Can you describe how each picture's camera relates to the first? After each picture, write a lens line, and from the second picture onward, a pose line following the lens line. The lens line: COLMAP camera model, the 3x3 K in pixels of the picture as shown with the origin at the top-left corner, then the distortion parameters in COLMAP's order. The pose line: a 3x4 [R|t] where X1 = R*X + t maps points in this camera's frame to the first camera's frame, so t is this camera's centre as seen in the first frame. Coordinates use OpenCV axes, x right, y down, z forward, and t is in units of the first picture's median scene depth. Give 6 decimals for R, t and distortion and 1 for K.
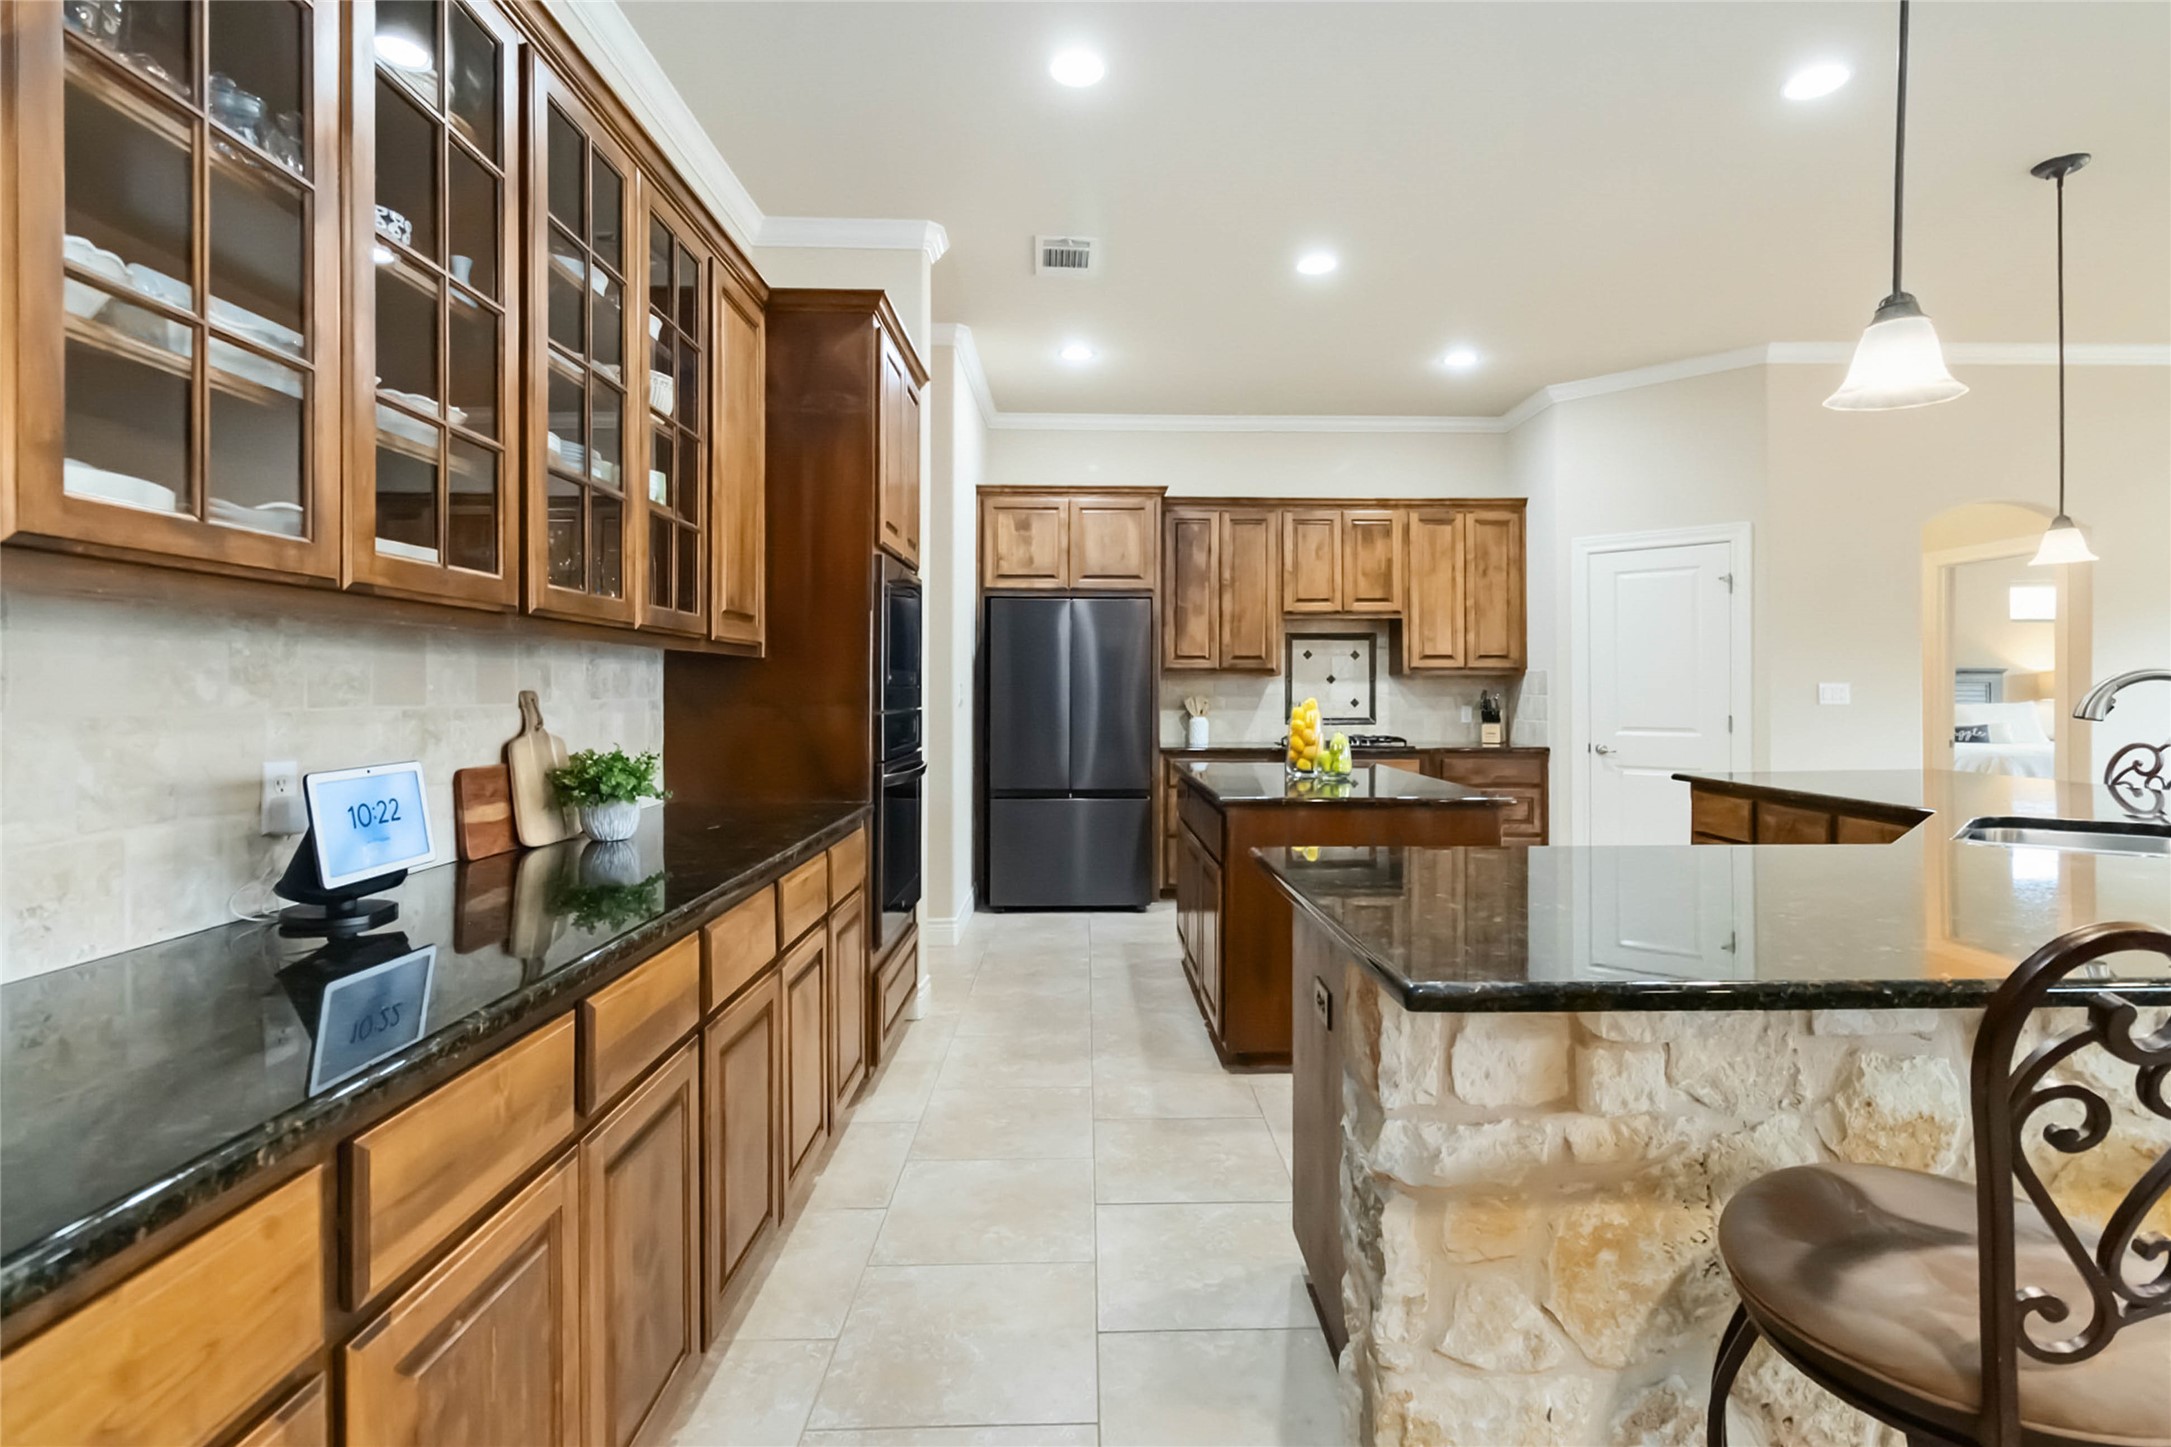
lens RADIAL K [[1037.0, 0, 1112.9], [0, 1037.0, 694.3], [0, 0, 1]] dist [-0.002265, 0.001121]
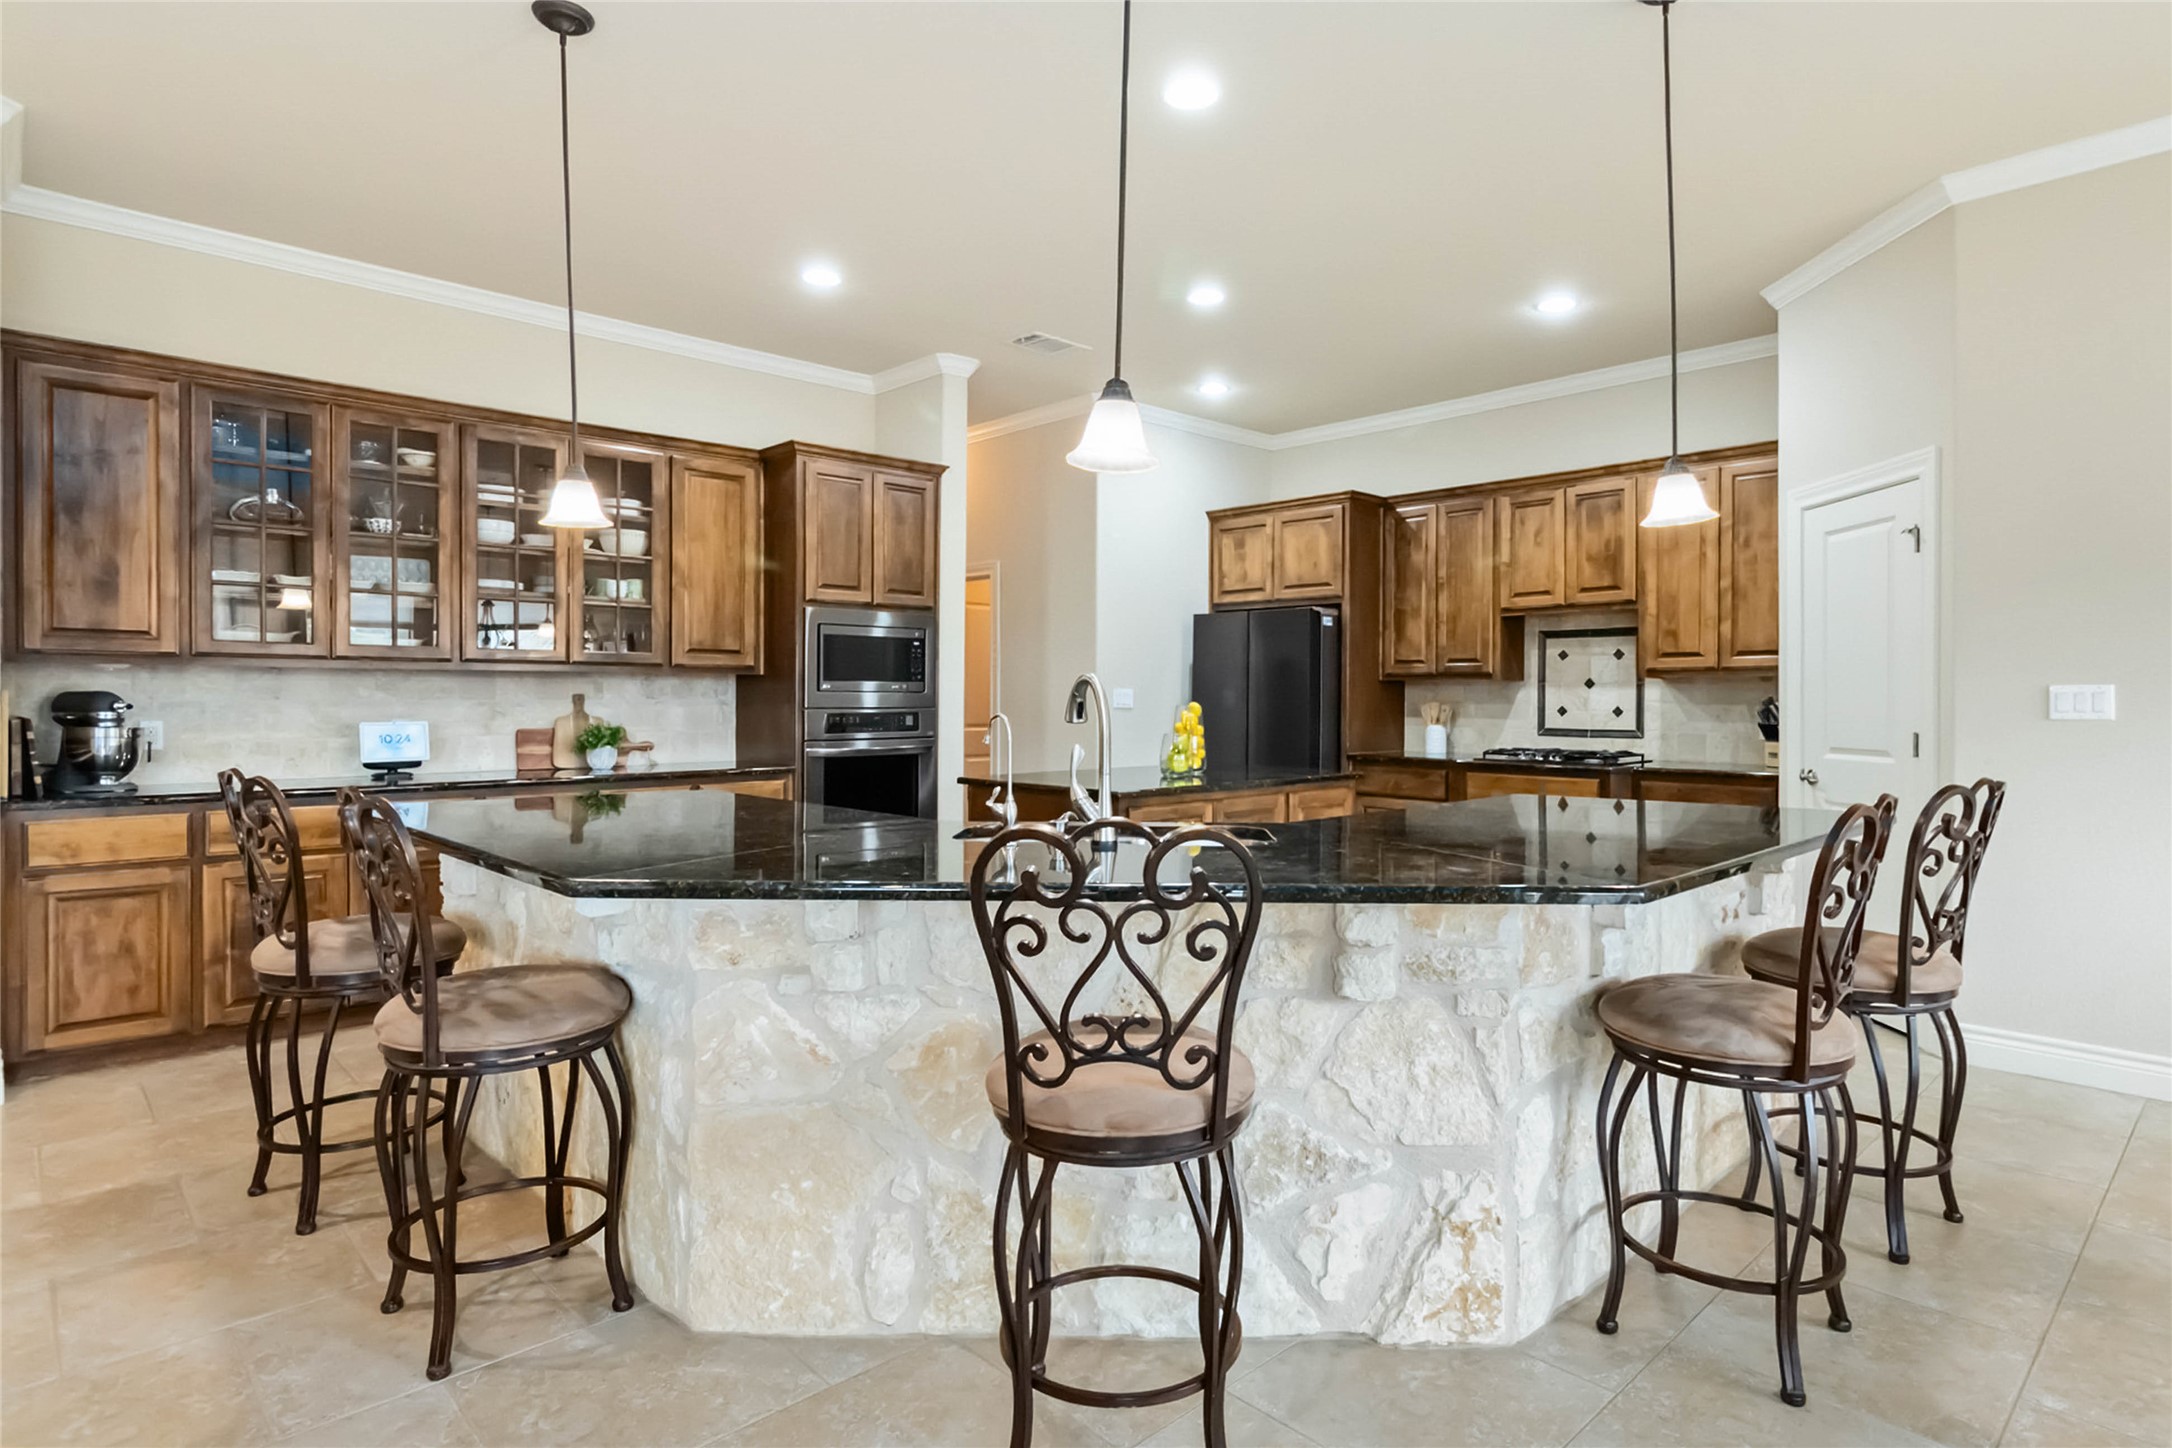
lens RADIAL K [[1144.5, 0, 1121.1], [0, 1144.5, 720.4], [0, 0, 1]] dist [0.002814, -0.001330]
pose [[0.677794, 0.016405, -0.735069, 0.685221], [-0.005168, 0.999833, 0.017549, 0.001224], [0.735234, -0.008096, 0.677765, 0.091154]]
